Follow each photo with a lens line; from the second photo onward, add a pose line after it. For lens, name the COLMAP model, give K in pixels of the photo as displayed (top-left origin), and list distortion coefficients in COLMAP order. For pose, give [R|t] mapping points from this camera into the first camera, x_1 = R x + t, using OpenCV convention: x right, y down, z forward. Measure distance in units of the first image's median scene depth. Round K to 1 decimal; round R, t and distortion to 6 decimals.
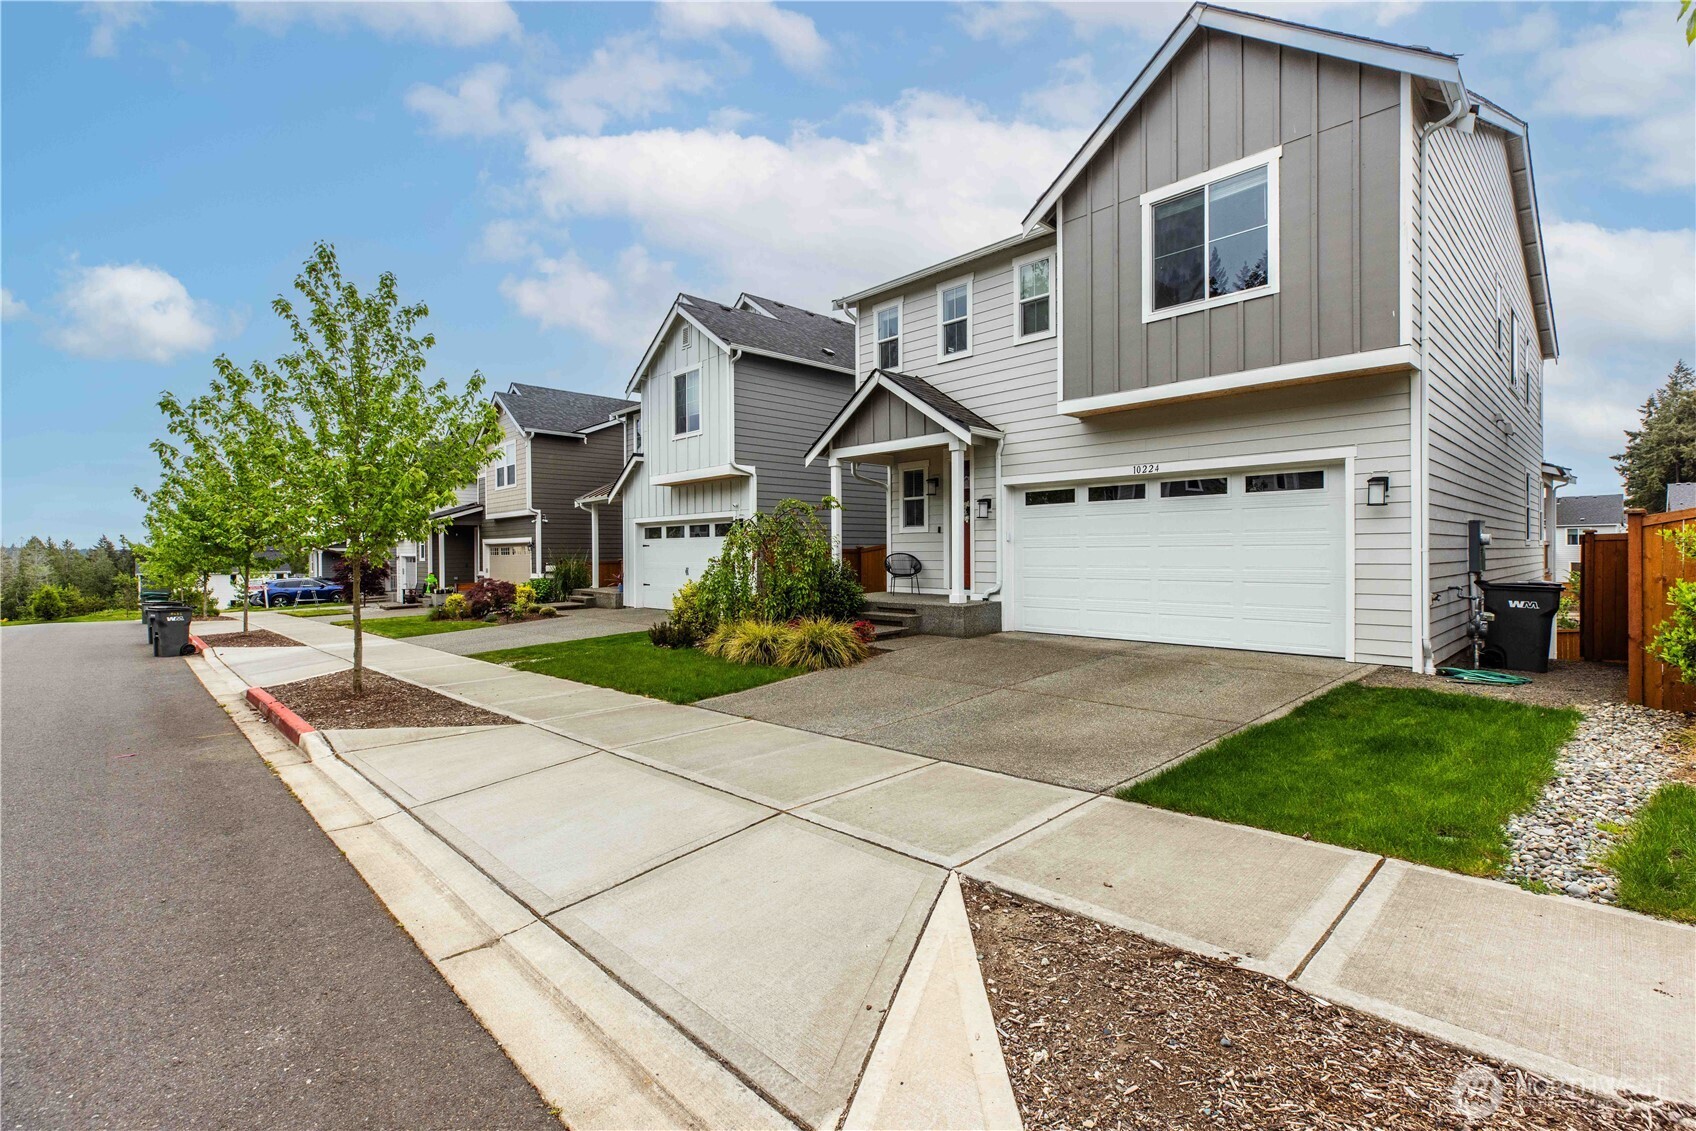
lens RADIAL K [[759.0, 0, 857.3], [0, 759.0, 555.9], [0, 0, 1]] dist [0.006861, 0.000575]
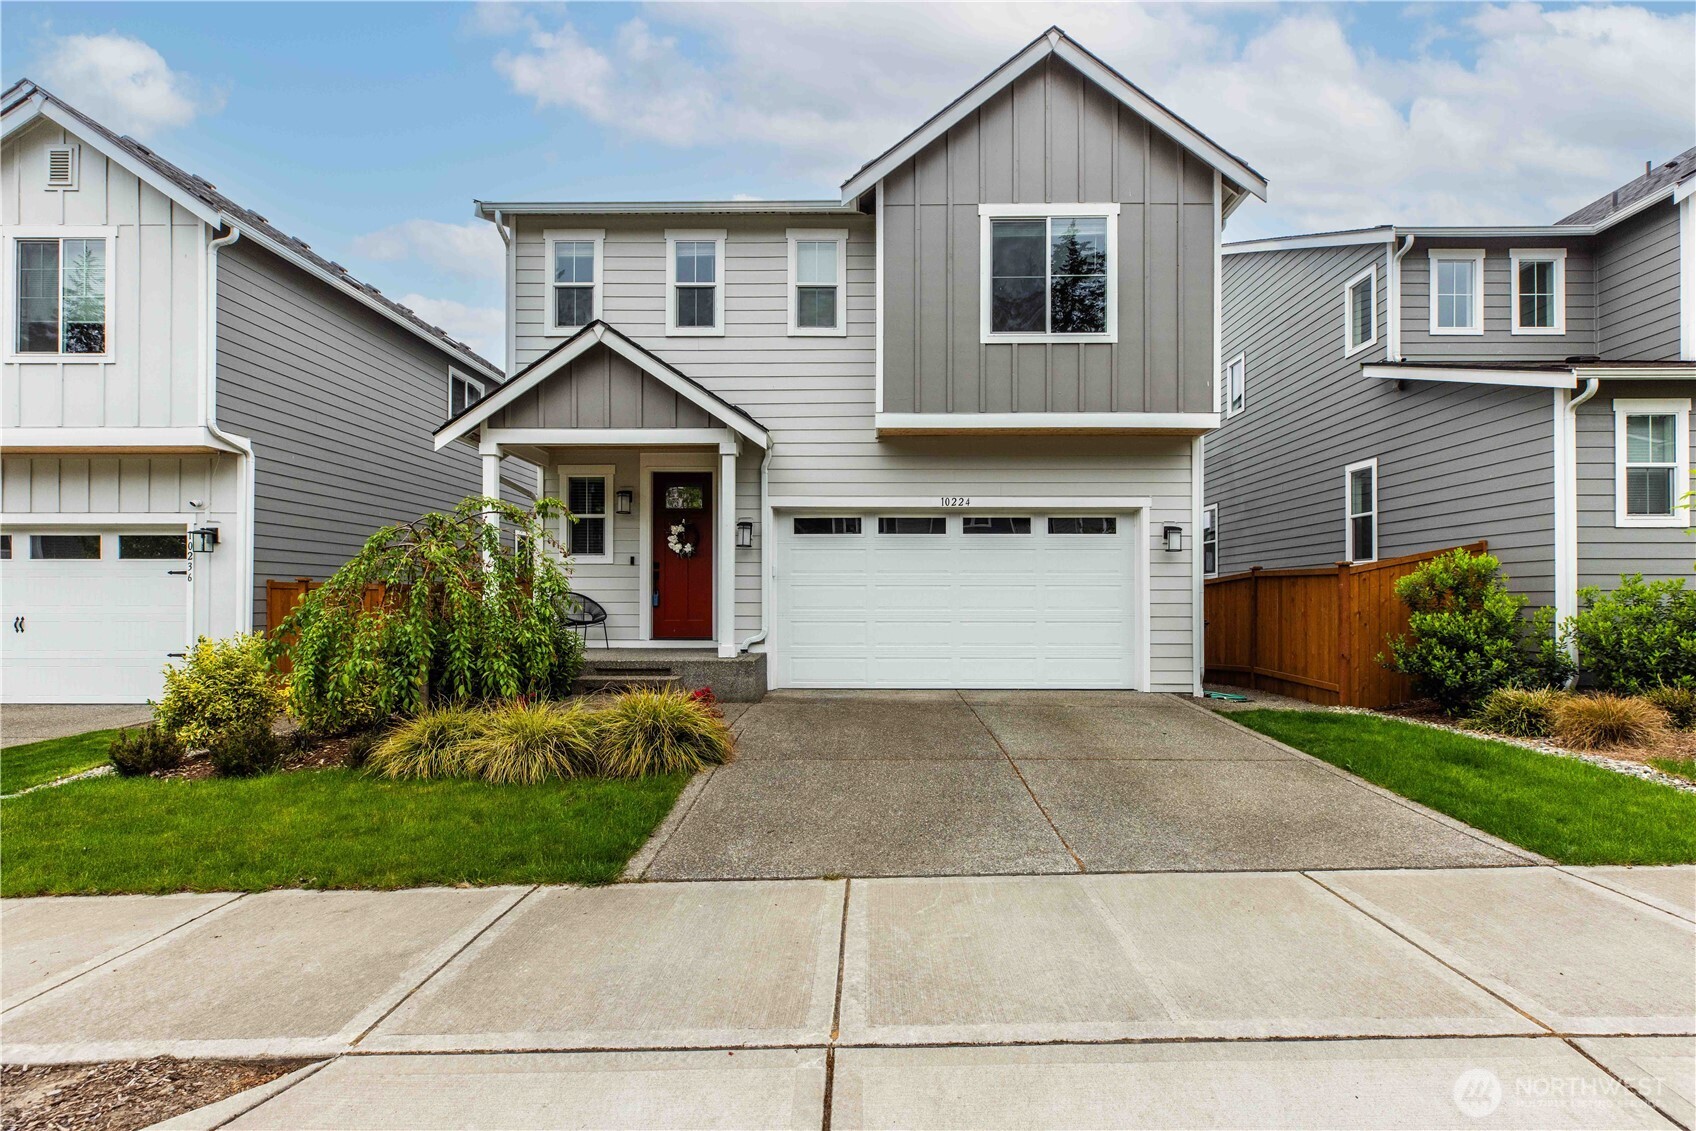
lens RADIAL K [[775.9, 0, 857.4], [0, 775.9, 595.4], [0, 0, 1]] dist [0.003624, 0.000362]
pose [[0.705717, 0.012286, 0.708388, -0.350413], [-0.001899, 0.999879, -0.015450, 0.013543], [-0.708492, 0.009558, 0.705655, 0.396179]]
